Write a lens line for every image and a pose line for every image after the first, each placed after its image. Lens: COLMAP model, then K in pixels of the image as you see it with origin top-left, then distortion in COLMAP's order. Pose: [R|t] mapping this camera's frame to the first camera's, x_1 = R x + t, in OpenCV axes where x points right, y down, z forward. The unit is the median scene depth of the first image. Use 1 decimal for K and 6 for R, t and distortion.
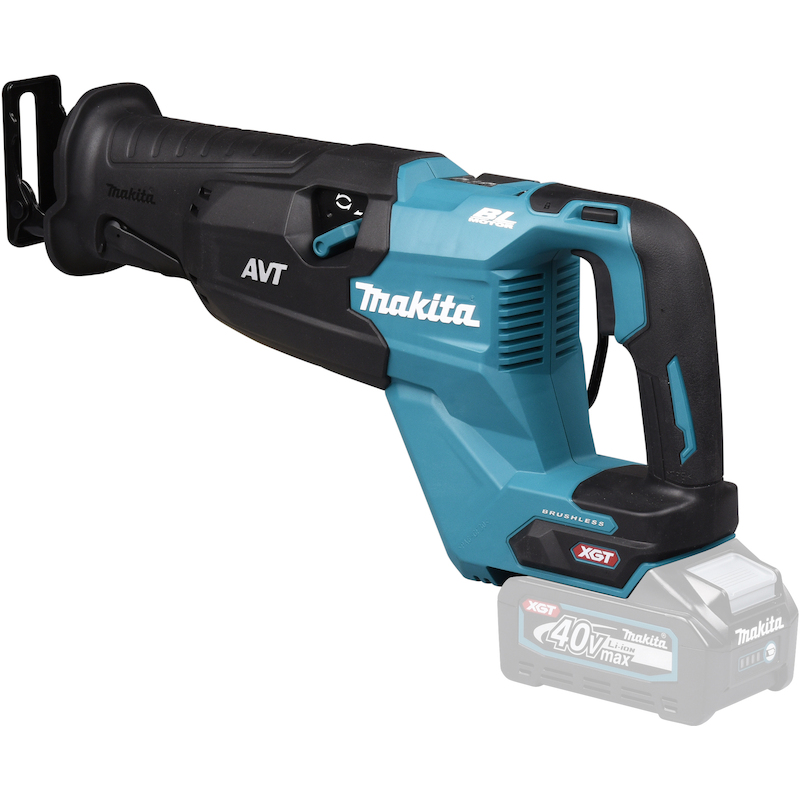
lens RADIAL K [[4186.8, 0, 400.0], [0, 4186.8, 400.0], [0, 0, 1]] dist [-0.179556, -11.790486]
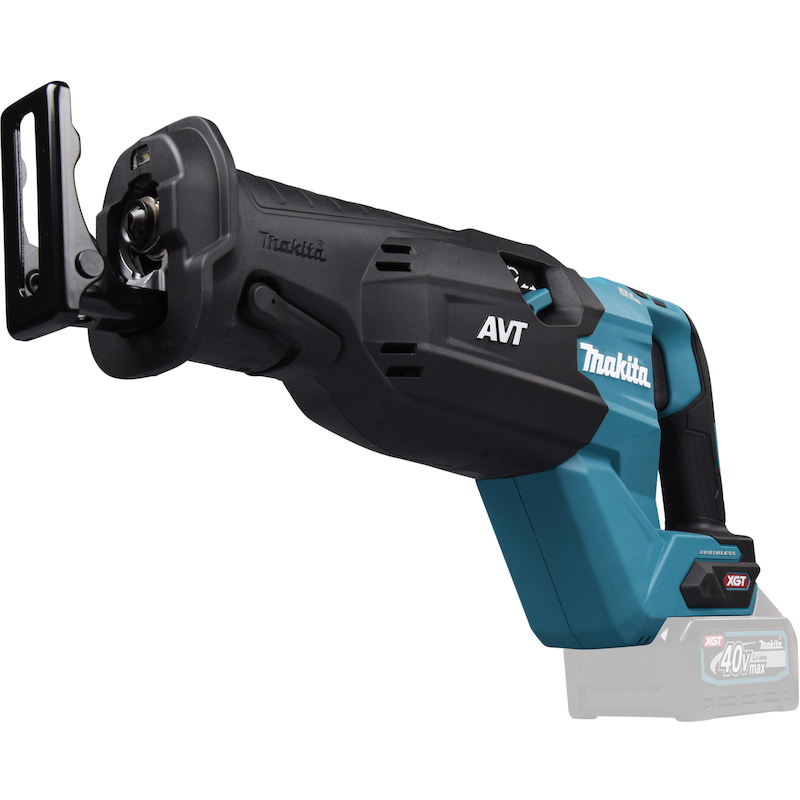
lens RADIAL K [[1322.2, 0, 399.9], [0, 1322.2, 485.8], [0, 0, 1]] dist [-0.128173, 1.344950]
pose [[0.085684, 0.106977, 0.990563, -0.321917], [0.280473, 0.951422, -0.127011, 0.031779], [-0.956030, 0.288709, 0.051518, 1.049406]]
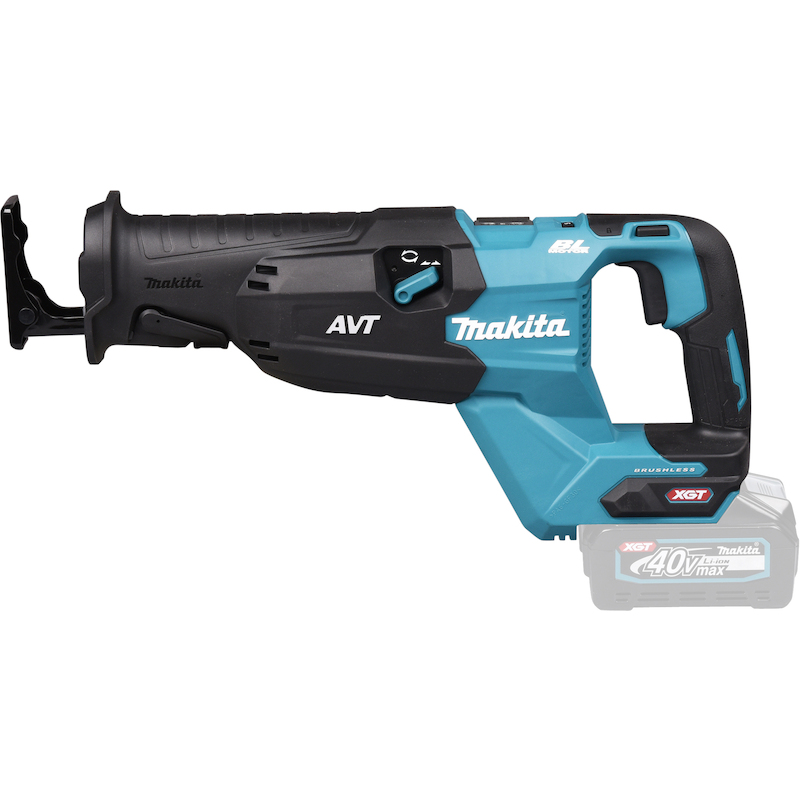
lens RADIAL K [[4186.8, 0, 400.0], [0, 4186.8, 400.0], [0, 0, 1]] dist [-0.179556, -11.790486]
pose [[0.768145, -0.176566, 0.615449, -0.789548], [0.169615, 0.982999, 0.070315, -0.094583], [-0.617401, 0.050377, 0.785034, 0.052373]]
